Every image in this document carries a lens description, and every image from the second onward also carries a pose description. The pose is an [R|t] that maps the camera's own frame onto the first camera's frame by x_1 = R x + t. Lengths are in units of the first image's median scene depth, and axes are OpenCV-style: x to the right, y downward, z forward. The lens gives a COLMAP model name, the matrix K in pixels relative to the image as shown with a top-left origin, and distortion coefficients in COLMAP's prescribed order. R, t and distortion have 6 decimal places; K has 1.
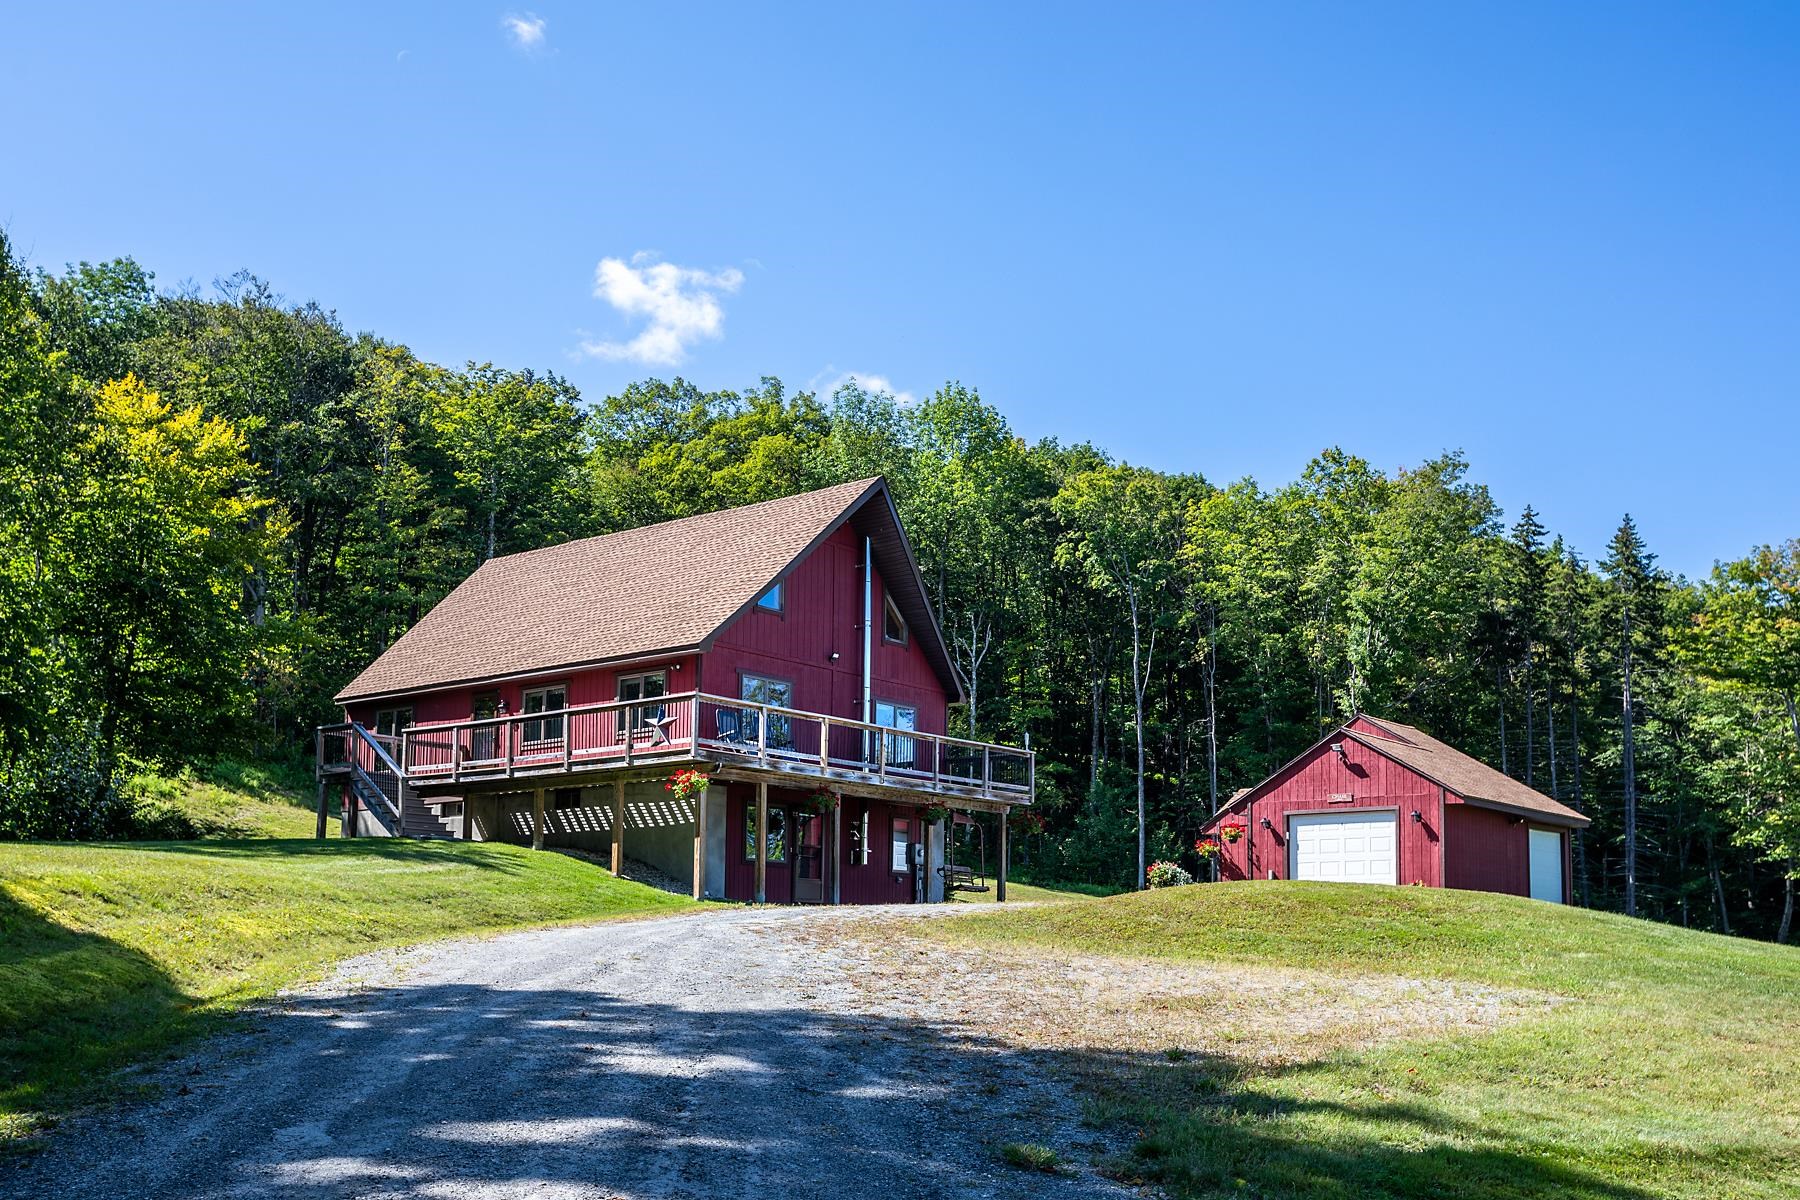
lens RADIAL K [[1744.8, 0, 876.5], [0, 1744.8, 765.6], [0, 0, 1]] dist [0.007529, 0.004914]
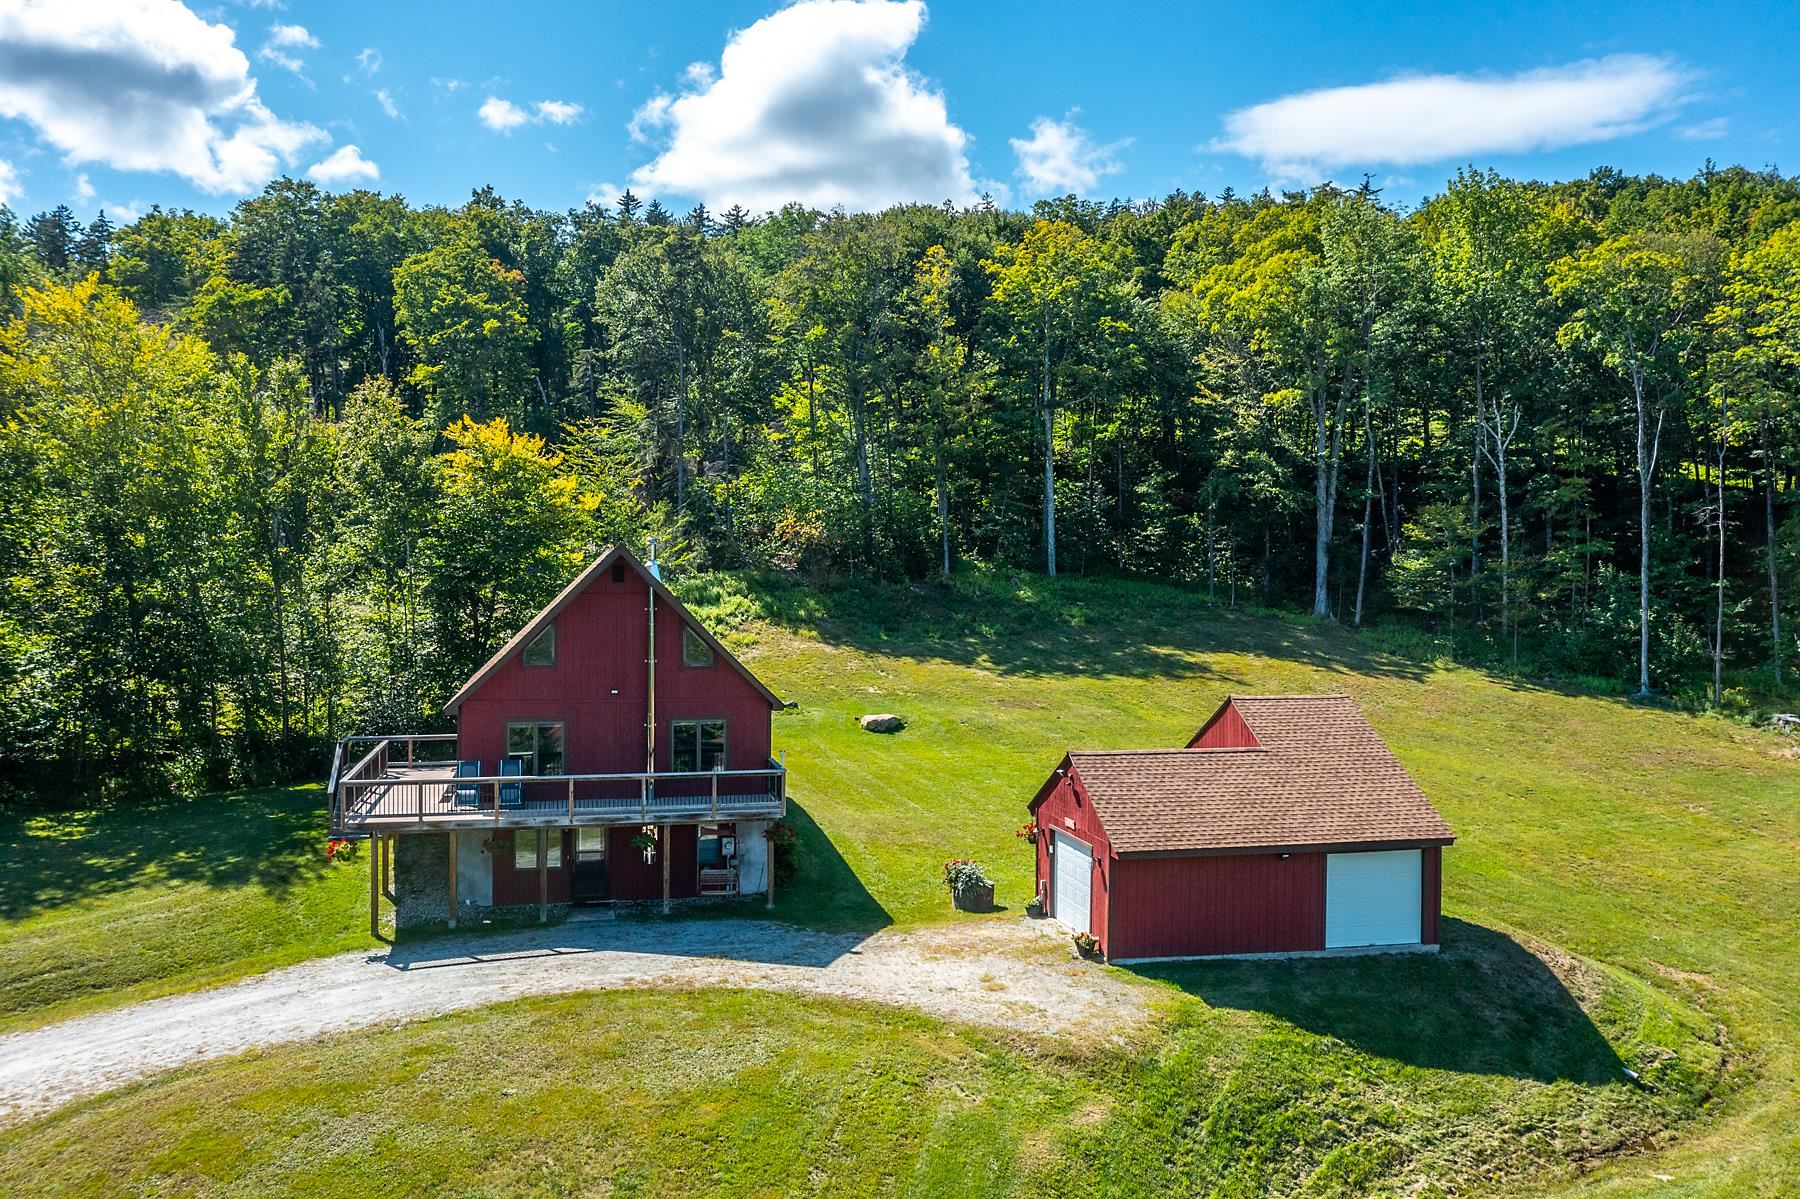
lens RADIAL K [[1438.2, 0, 903.9], [0, 1438.2, 572.1], [0, 0, 1]] dist [-0.005435, -0.000530]
pose [[0.805020, -0.013881, -0.593085, 0.570209], [0.075325, 0.994027, 0.078977, -0.163757], [0.588446, -0.108252, 0.801257, 0.265624]]
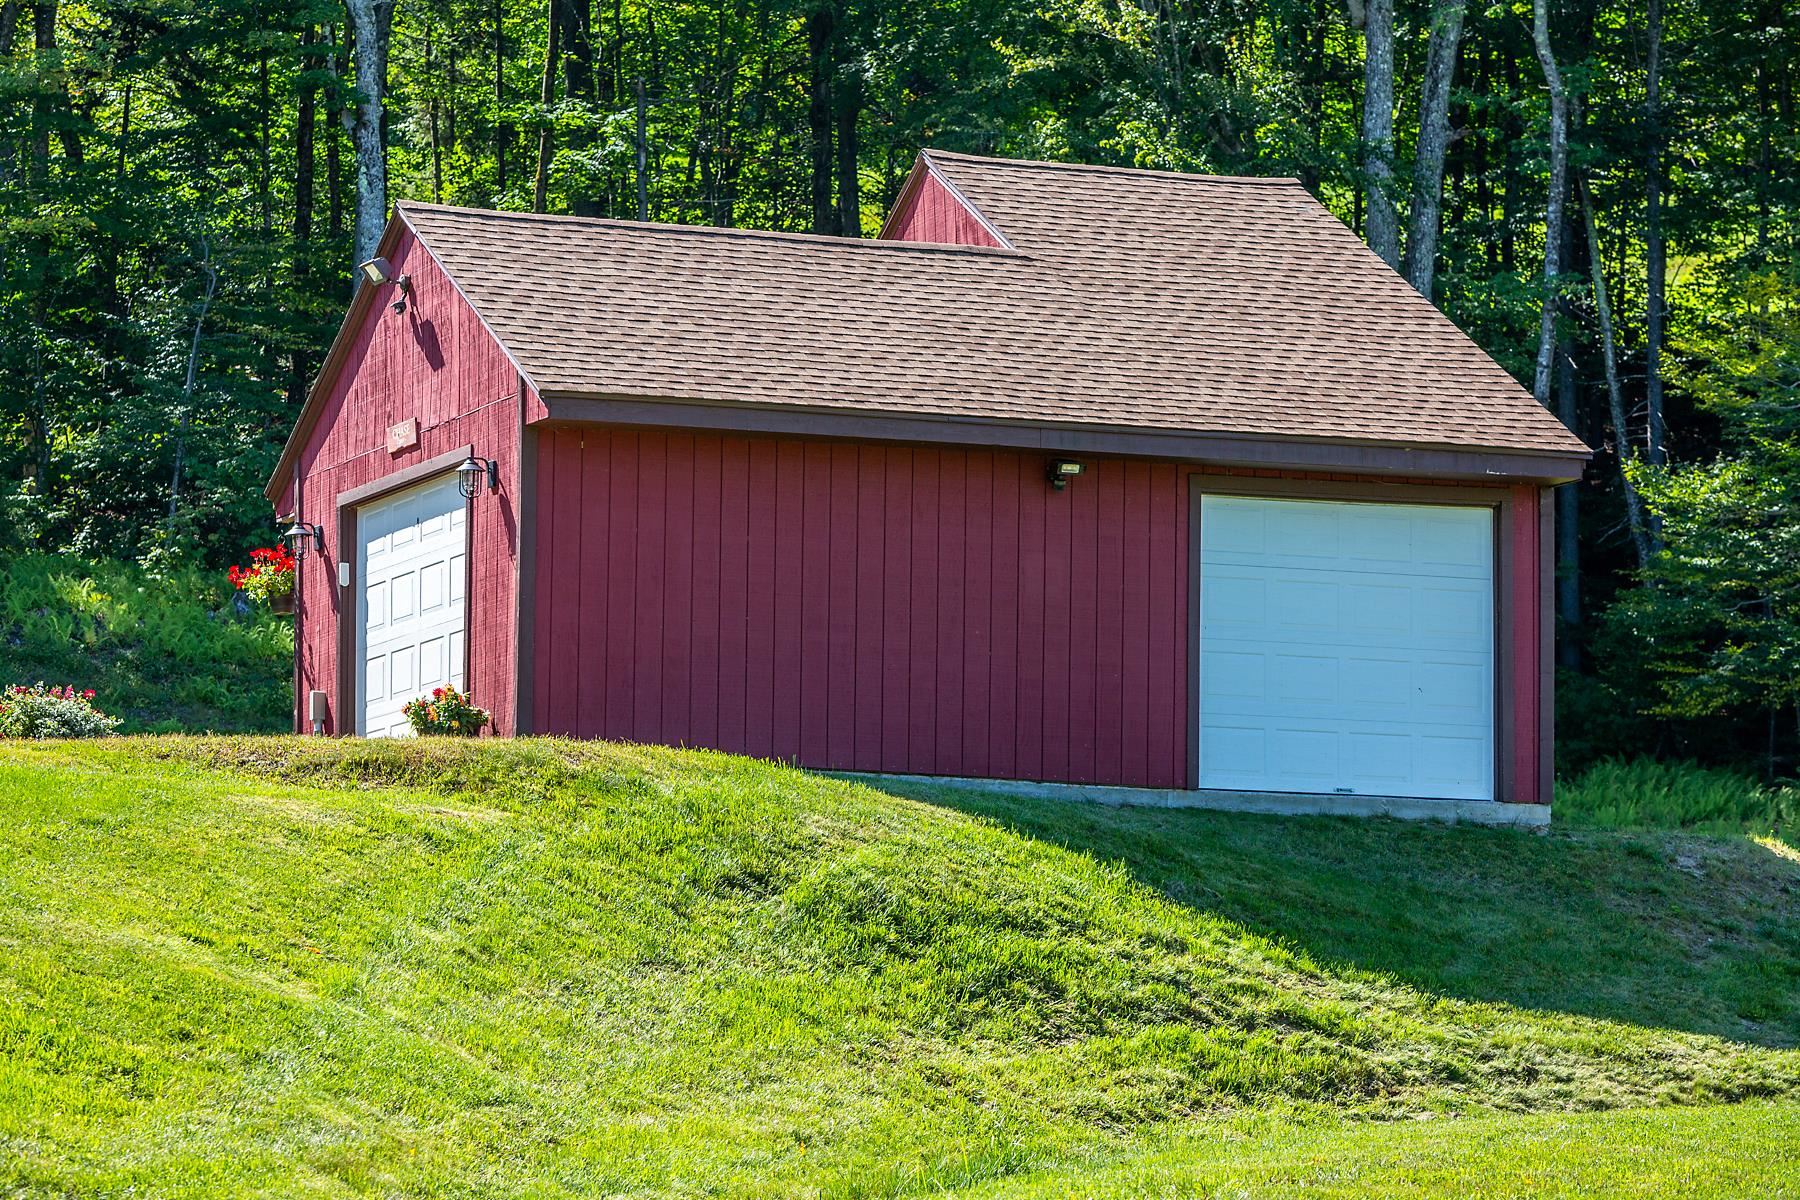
lens RADIAL K [[6223.5, 0, 899.2], [0, 6223.5, 731.5], [0, 0, 1]] dist [0.003956, 1.524454]
pose [[0.899027, -0.057063, -0.434159, 0.689099], [0.063996, 0.997949, 0.001355, 0.062776], [0.433192, -0.029002, 0.900835, 0.049456]]
